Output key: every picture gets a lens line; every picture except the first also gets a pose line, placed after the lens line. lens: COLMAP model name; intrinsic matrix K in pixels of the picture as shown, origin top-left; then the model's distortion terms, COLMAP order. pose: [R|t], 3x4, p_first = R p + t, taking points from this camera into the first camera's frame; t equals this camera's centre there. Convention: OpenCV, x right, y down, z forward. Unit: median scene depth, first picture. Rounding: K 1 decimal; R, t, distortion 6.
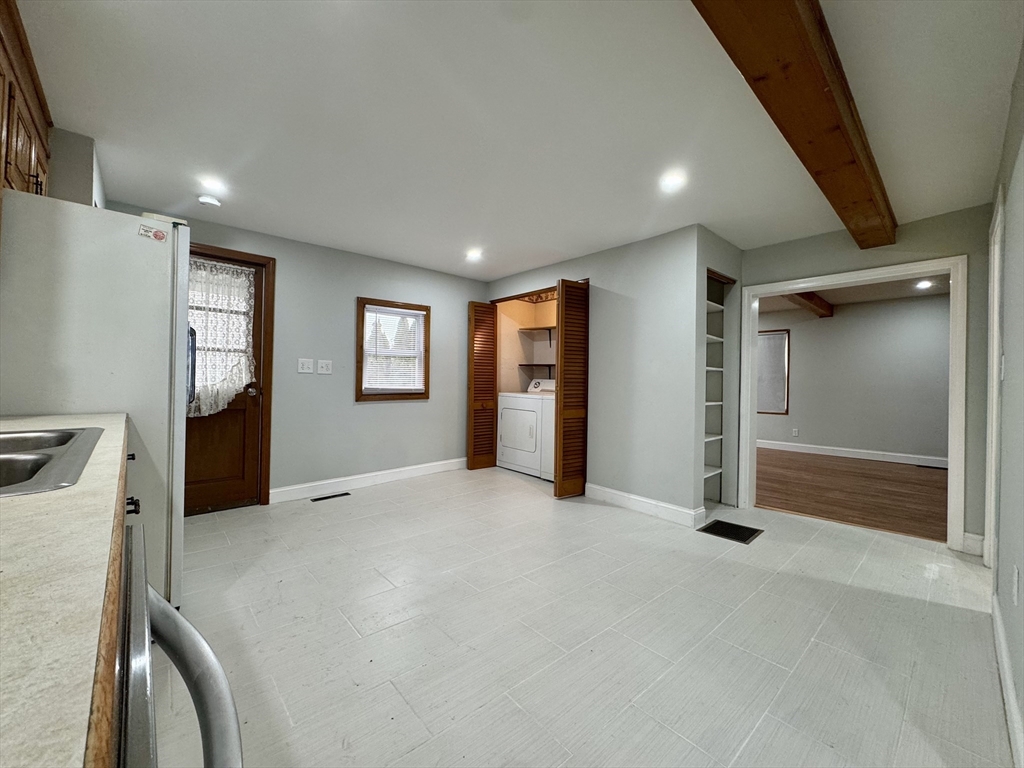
lens RADIAL K [[408.4, 0, 514.8], [0, 408.4, 380.9], [0, 0, 1]] dist [-0.003686, 0.000178]
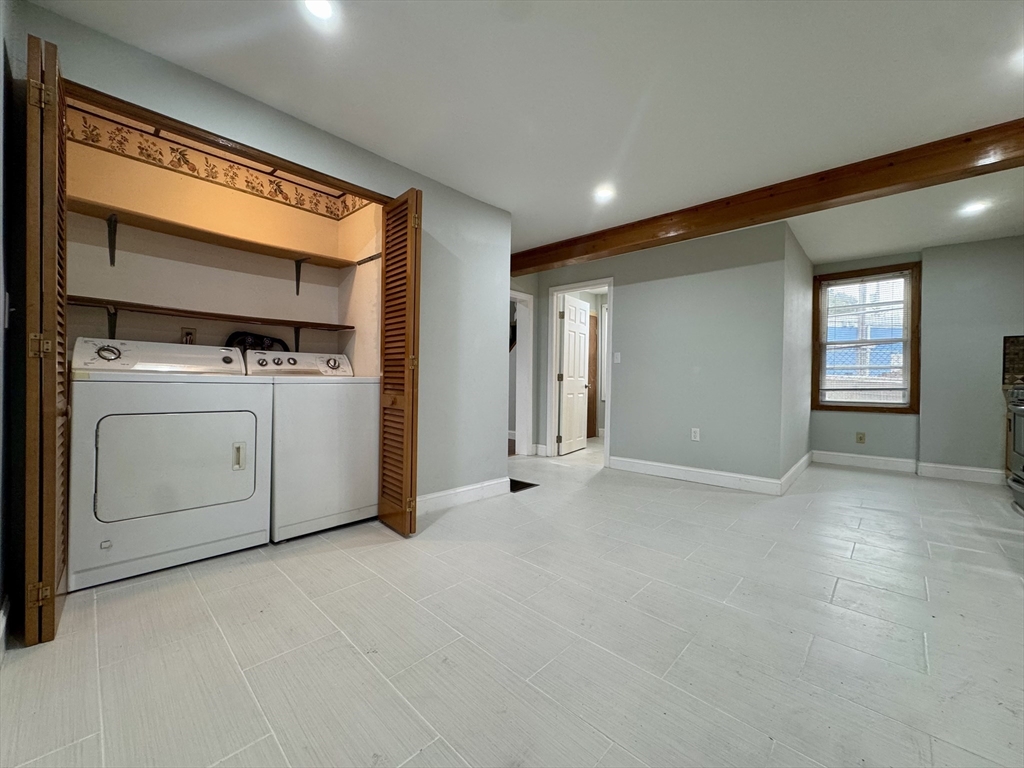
lens RADIAL K [[408.4, 0, 513.9], [0, 408.4, 382.4], [0, 0, 1]] dist [-0.003686, 0.000178]
pose [[-0.081611, -0.024617, 0.996360, -0.572997], [-0.014798, 0.999615, 0.023486, 0.035638], [-0.996554, -0.012828, -0.081944, 0.962909]]
